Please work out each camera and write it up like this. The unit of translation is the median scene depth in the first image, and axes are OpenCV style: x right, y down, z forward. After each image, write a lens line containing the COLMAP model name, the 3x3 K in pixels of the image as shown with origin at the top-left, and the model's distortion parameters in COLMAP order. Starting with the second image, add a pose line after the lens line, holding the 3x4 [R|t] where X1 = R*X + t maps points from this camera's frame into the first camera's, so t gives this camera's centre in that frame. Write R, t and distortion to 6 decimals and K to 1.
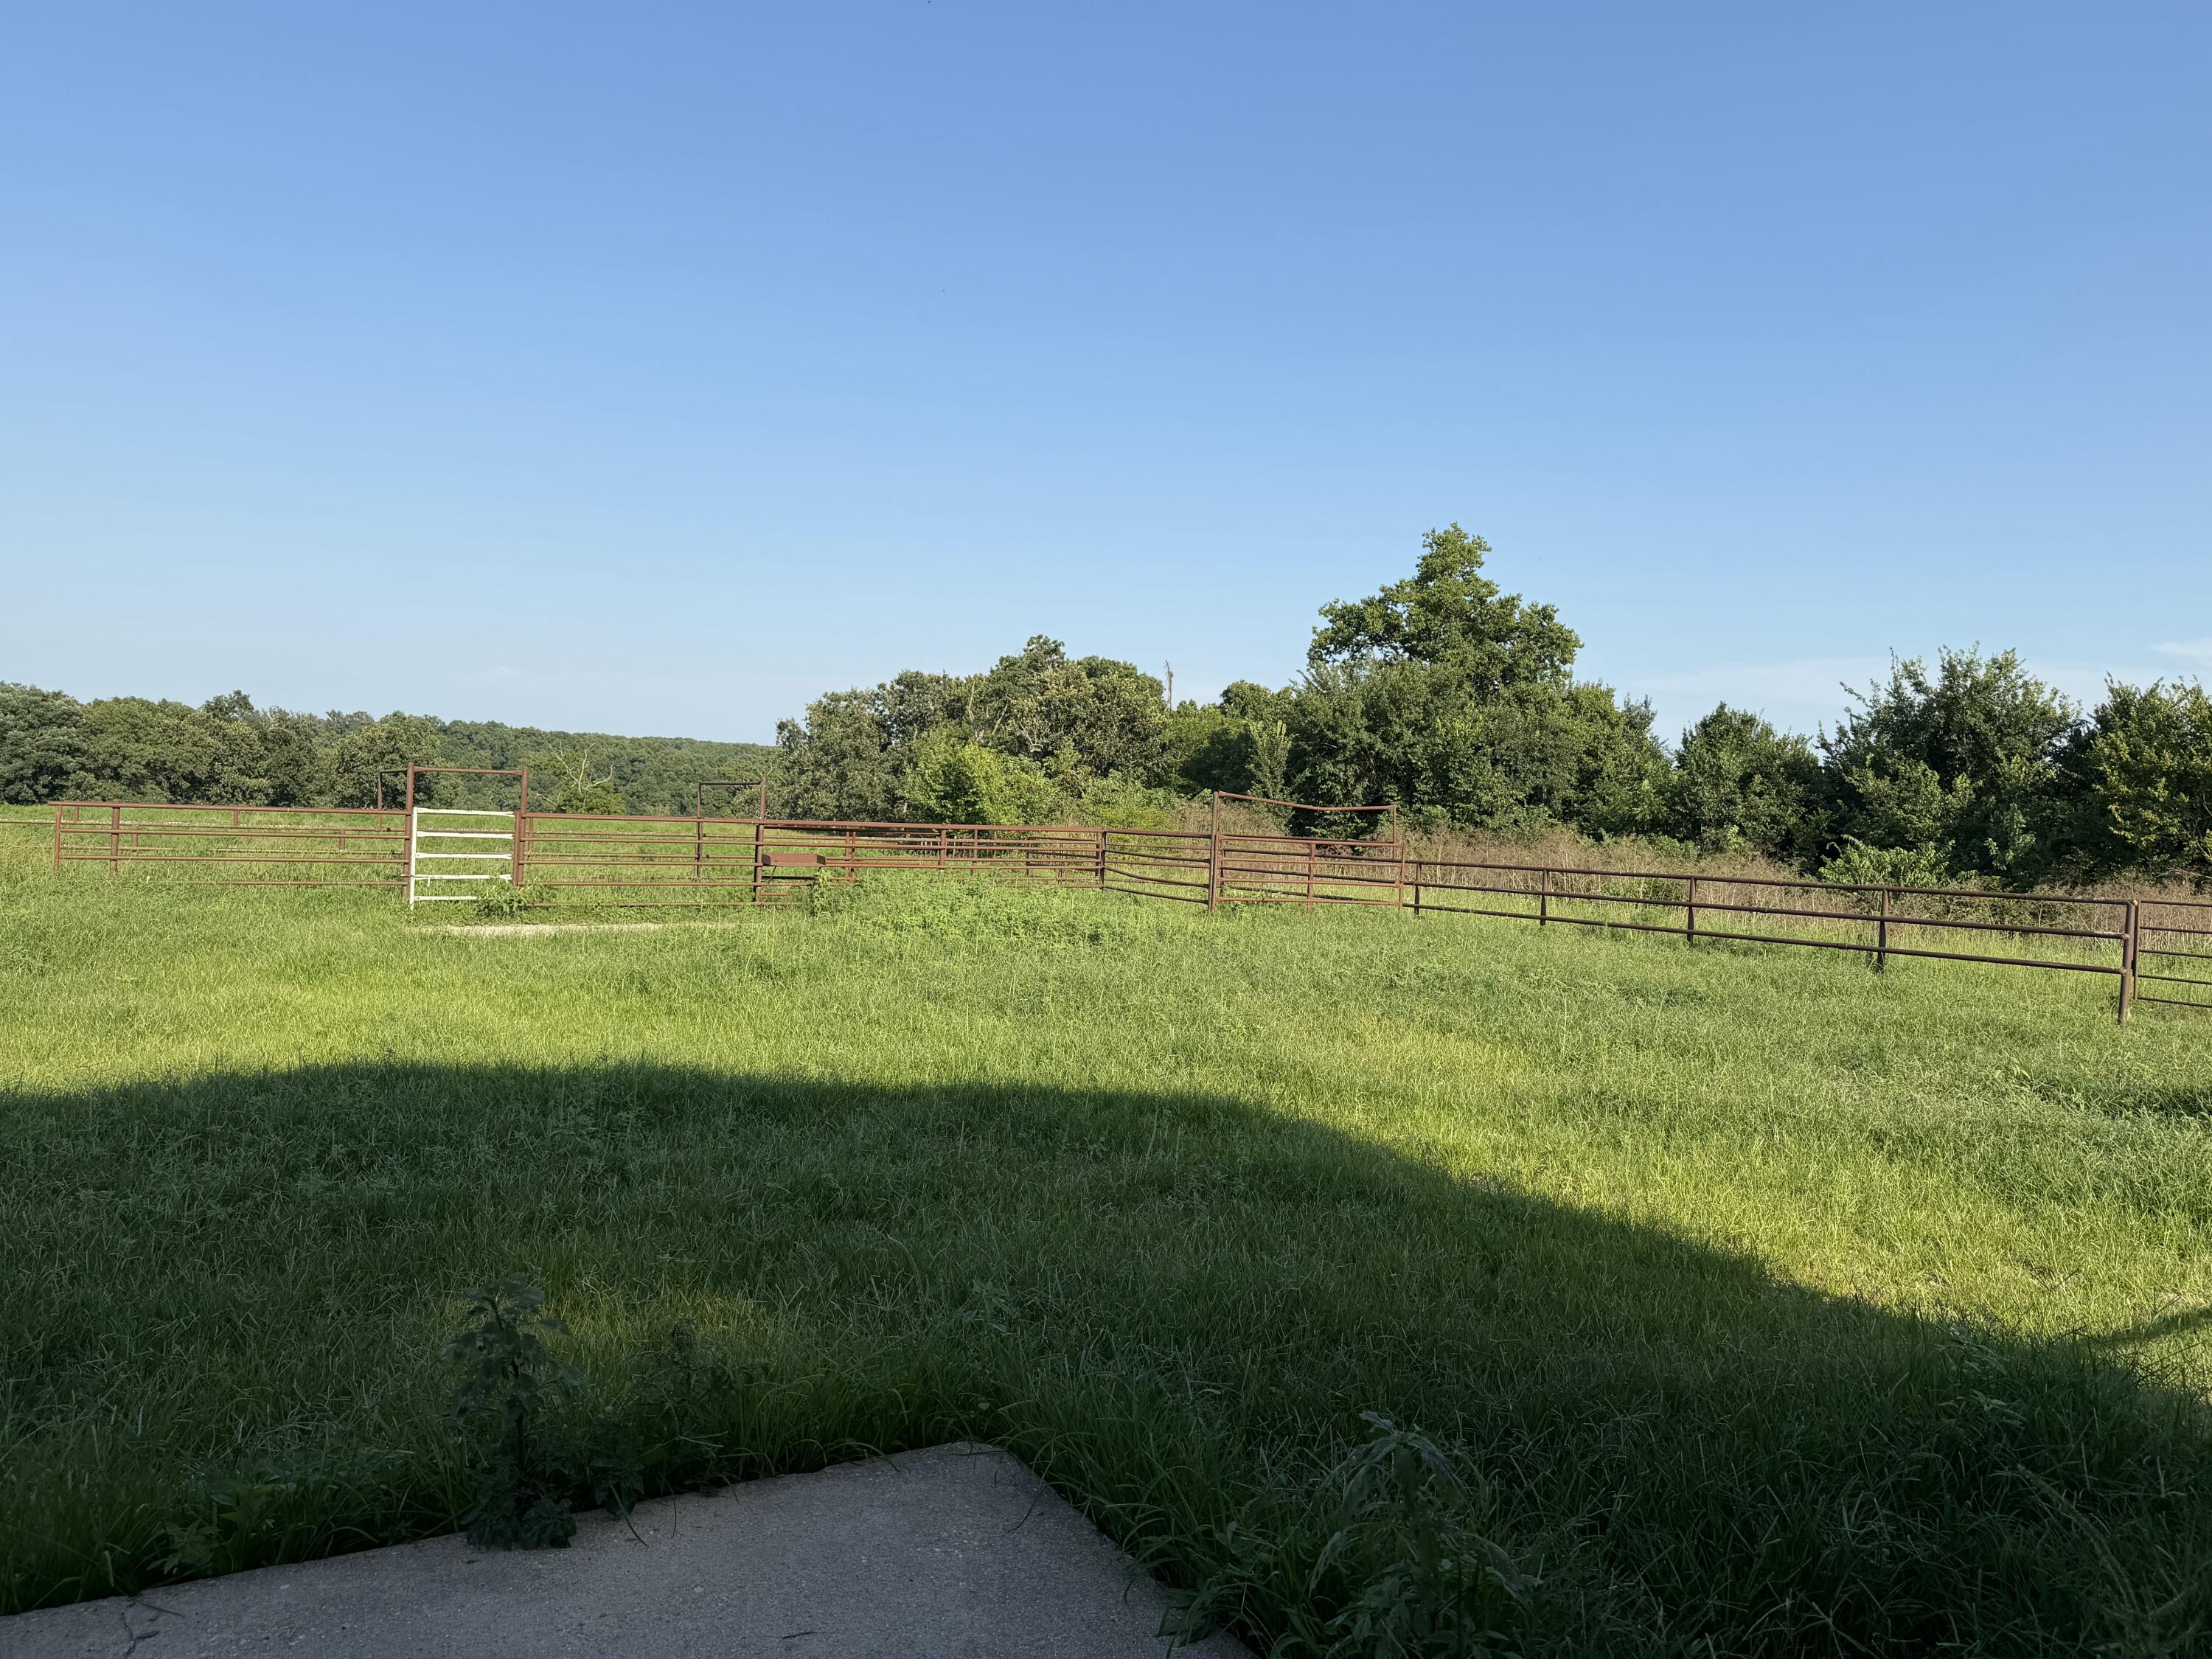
lens RADIAL K [[1566.9, 0, 1105.3], [0, 1566.9, 825.1], [0, 0, 1]] dist [-0.004412, -0.001218]
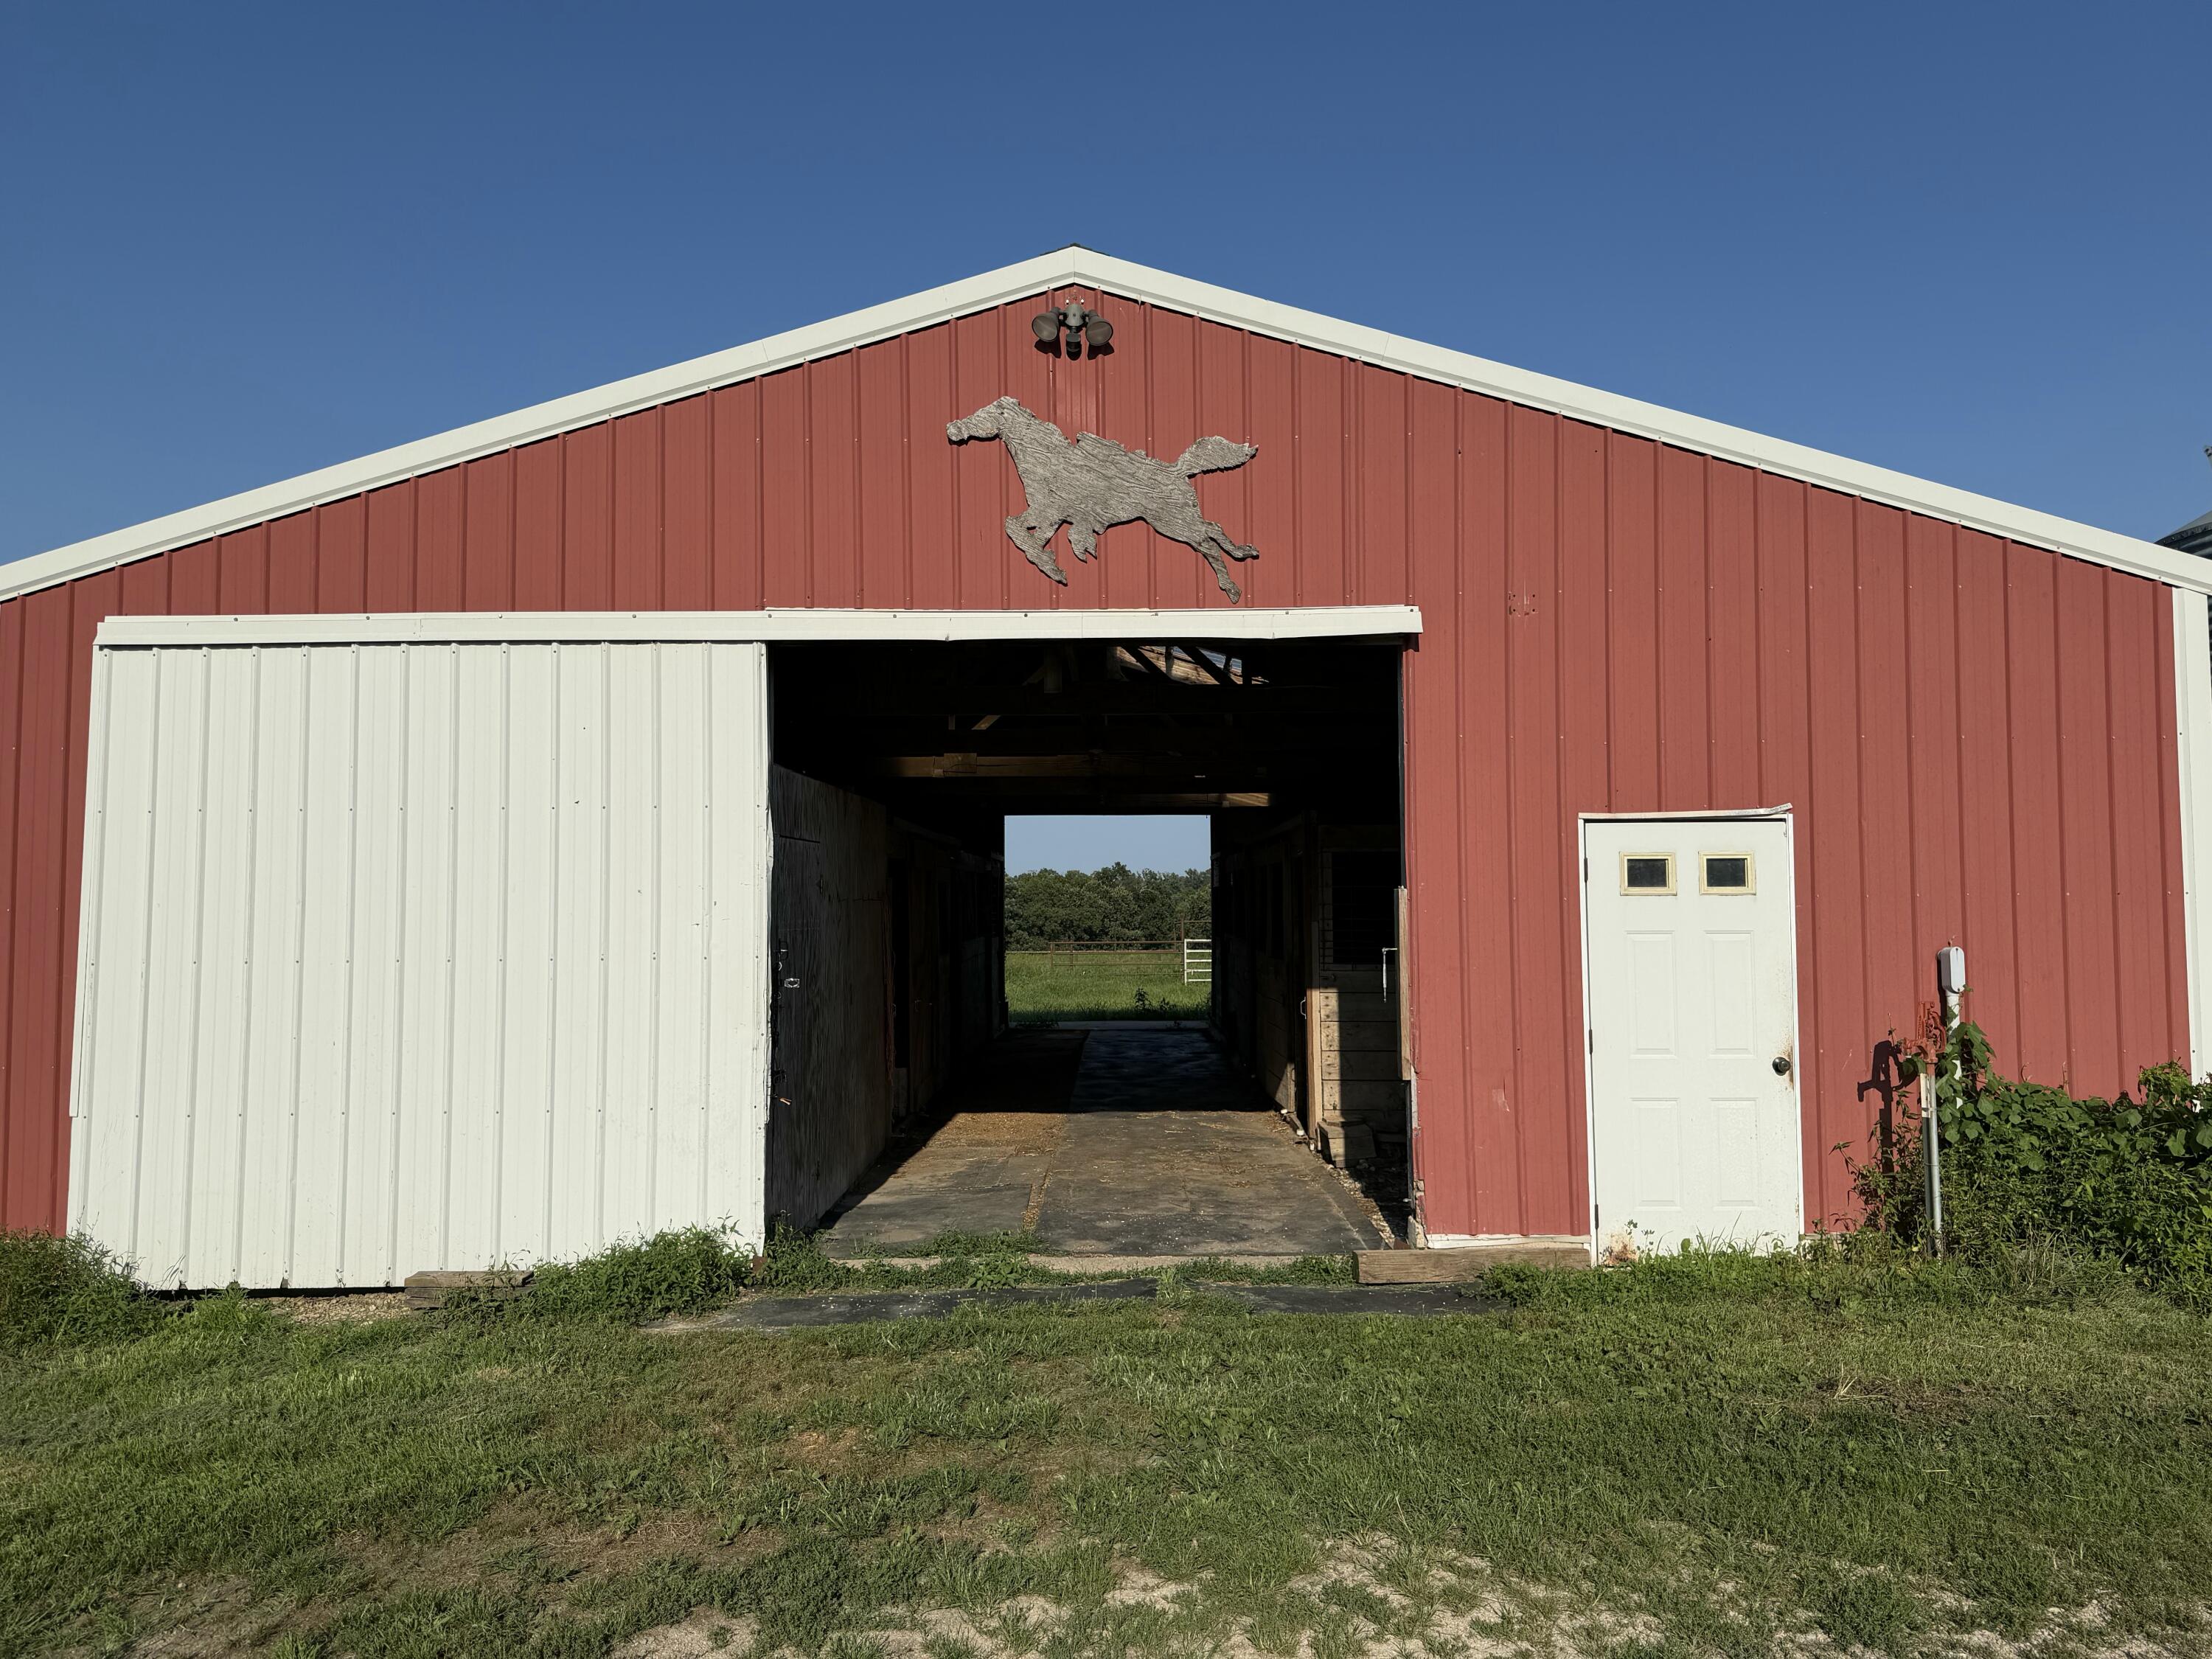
lens RADIAL K [[1566.9, 0, 1105.5], [0, 1566.9, 831.7], [0, 0, 1]] dist [-0.004412, -0.001218]
pose [[0.869034, -0.073513, -0.489260, 0.071033], [0.033639, 0.995391, -0.089810, 0.004747], [0.493607, 0.061590, 0.867501, -0.128365]]
